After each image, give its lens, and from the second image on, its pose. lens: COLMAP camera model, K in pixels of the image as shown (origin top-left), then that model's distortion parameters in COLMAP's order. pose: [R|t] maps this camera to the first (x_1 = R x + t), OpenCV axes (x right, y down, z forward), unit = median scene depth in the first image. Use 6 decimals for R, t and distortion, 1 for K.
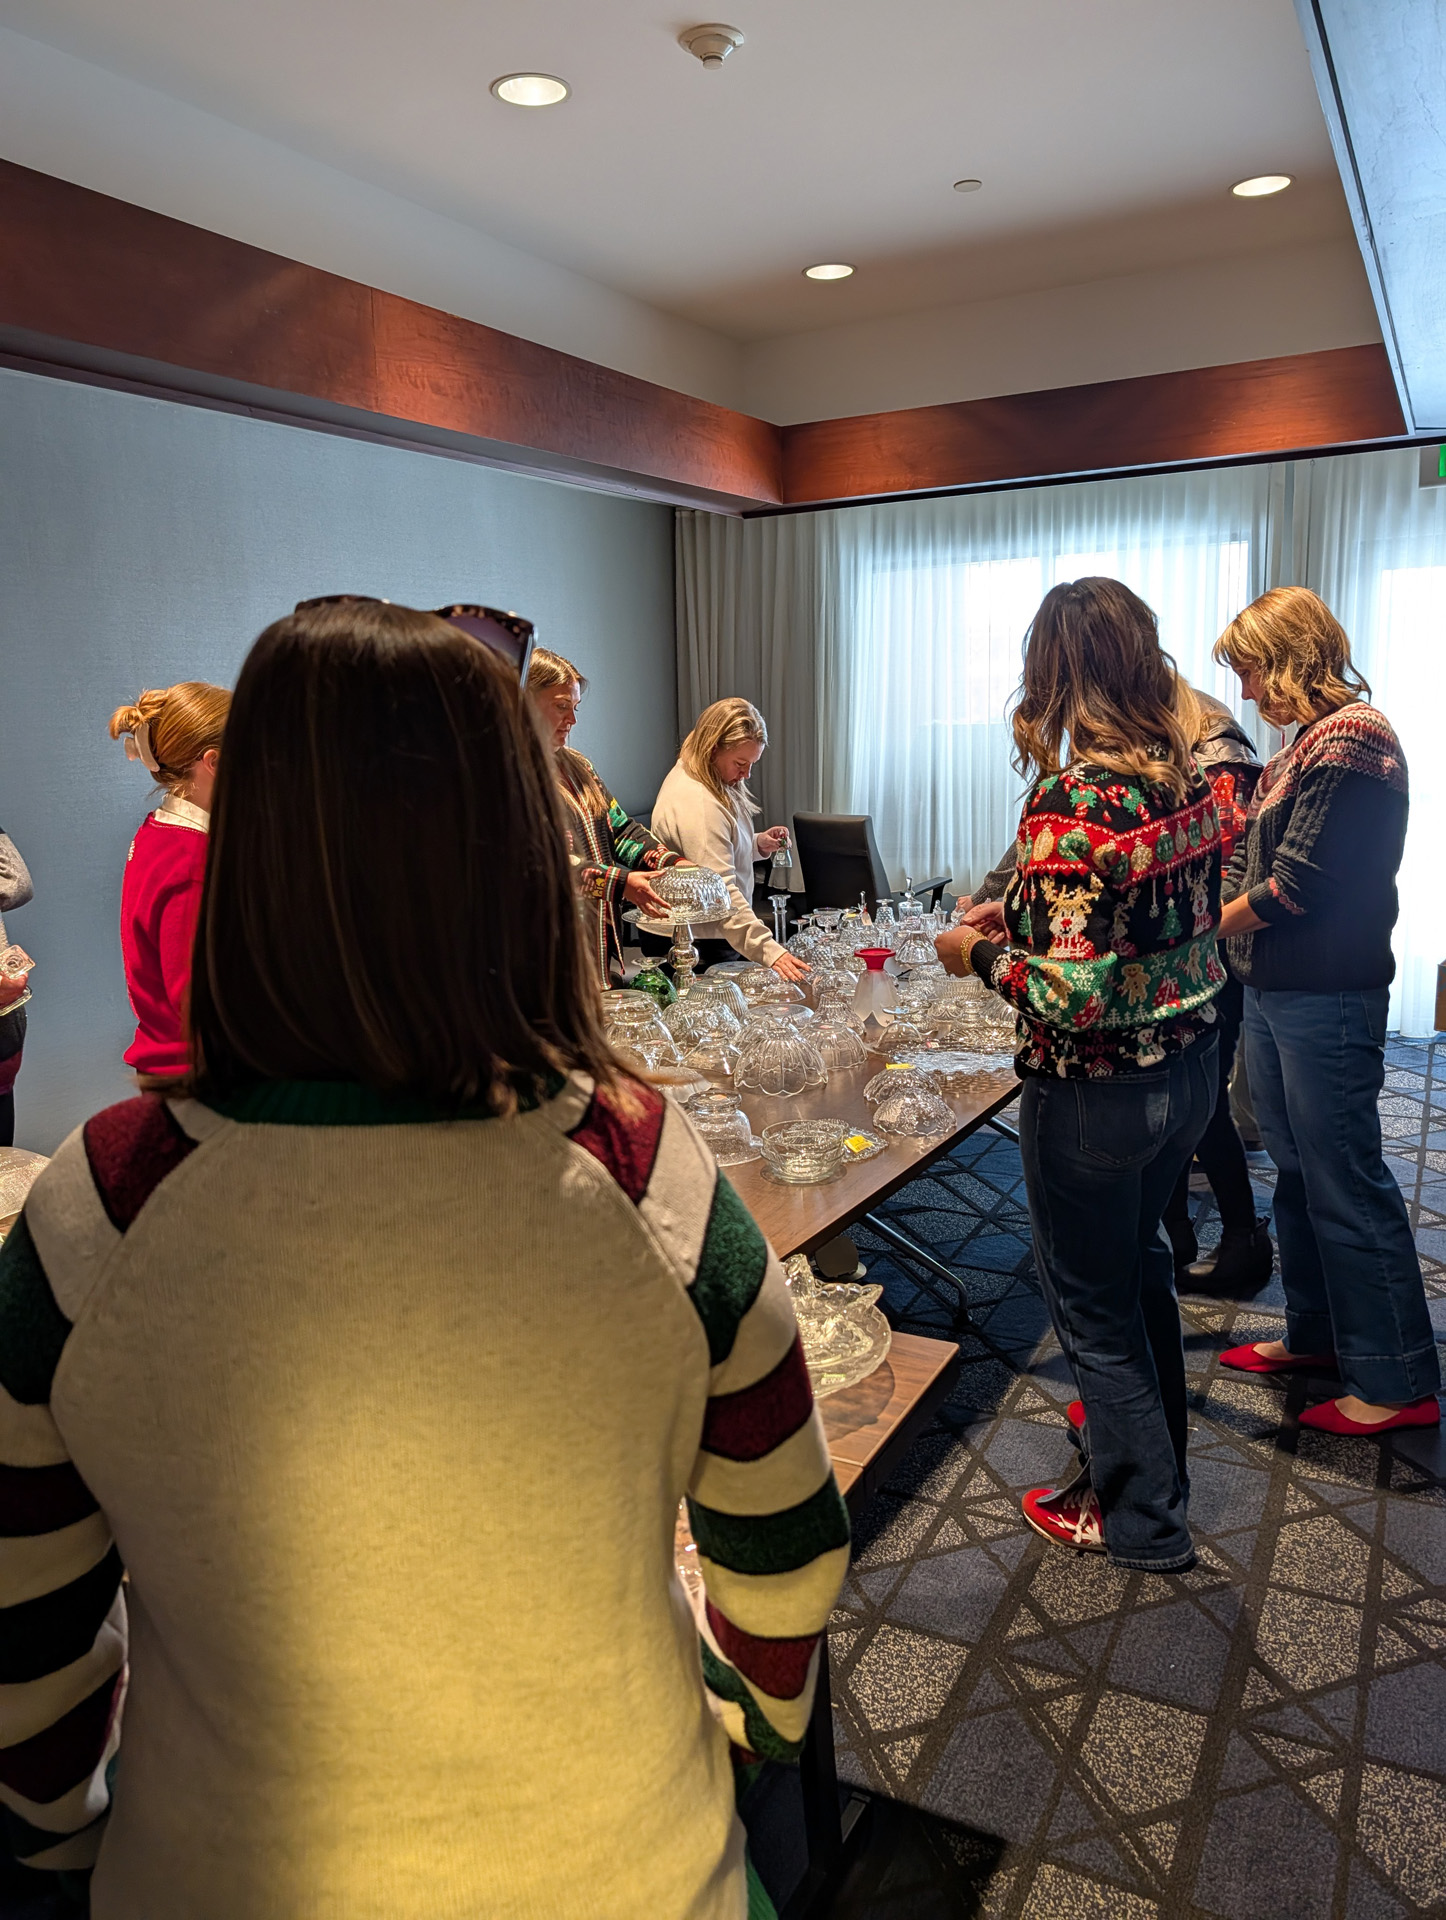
lens RADIAL K [[1373.0, 0, 723.0], [0, 1373.0, 960.0], [0, 0, 1]] dist [0.022830, -0.005808]
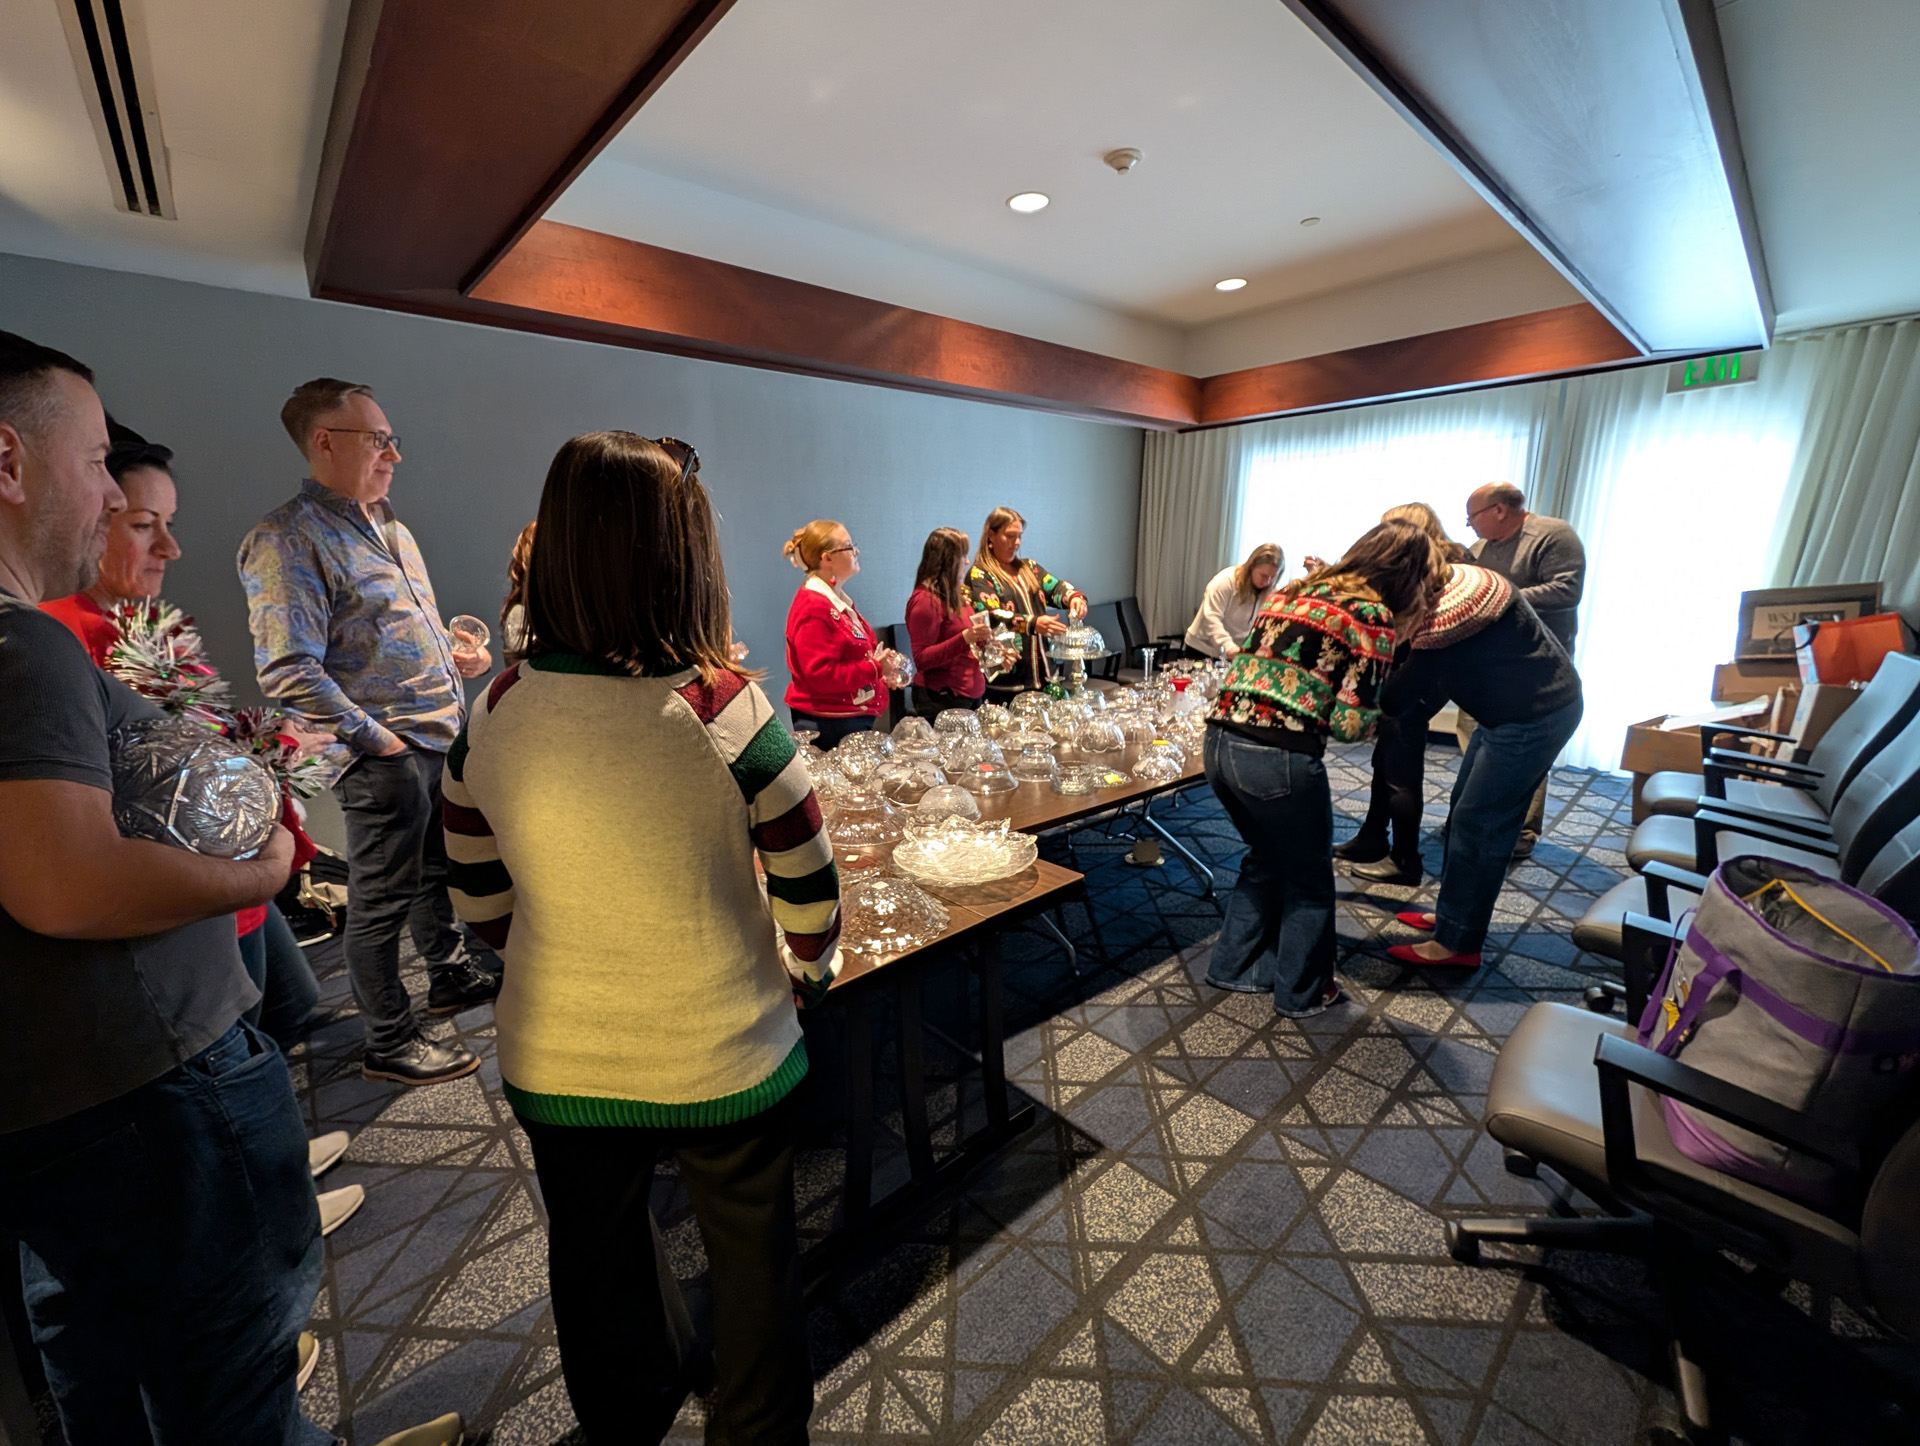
lens RADIAL K [[761.1, 0, 961.5], [0, 761.1, 717.8], [0, 0, 1]] dist [0.010708, 0.000056]
pose [[0.941302, 0.091895, -0.324816, 0.176416], [-0.079997, 0.995549, 0.049828, 0.017273], [0.327949, -0.020918, 0.944464, -0.009280]]
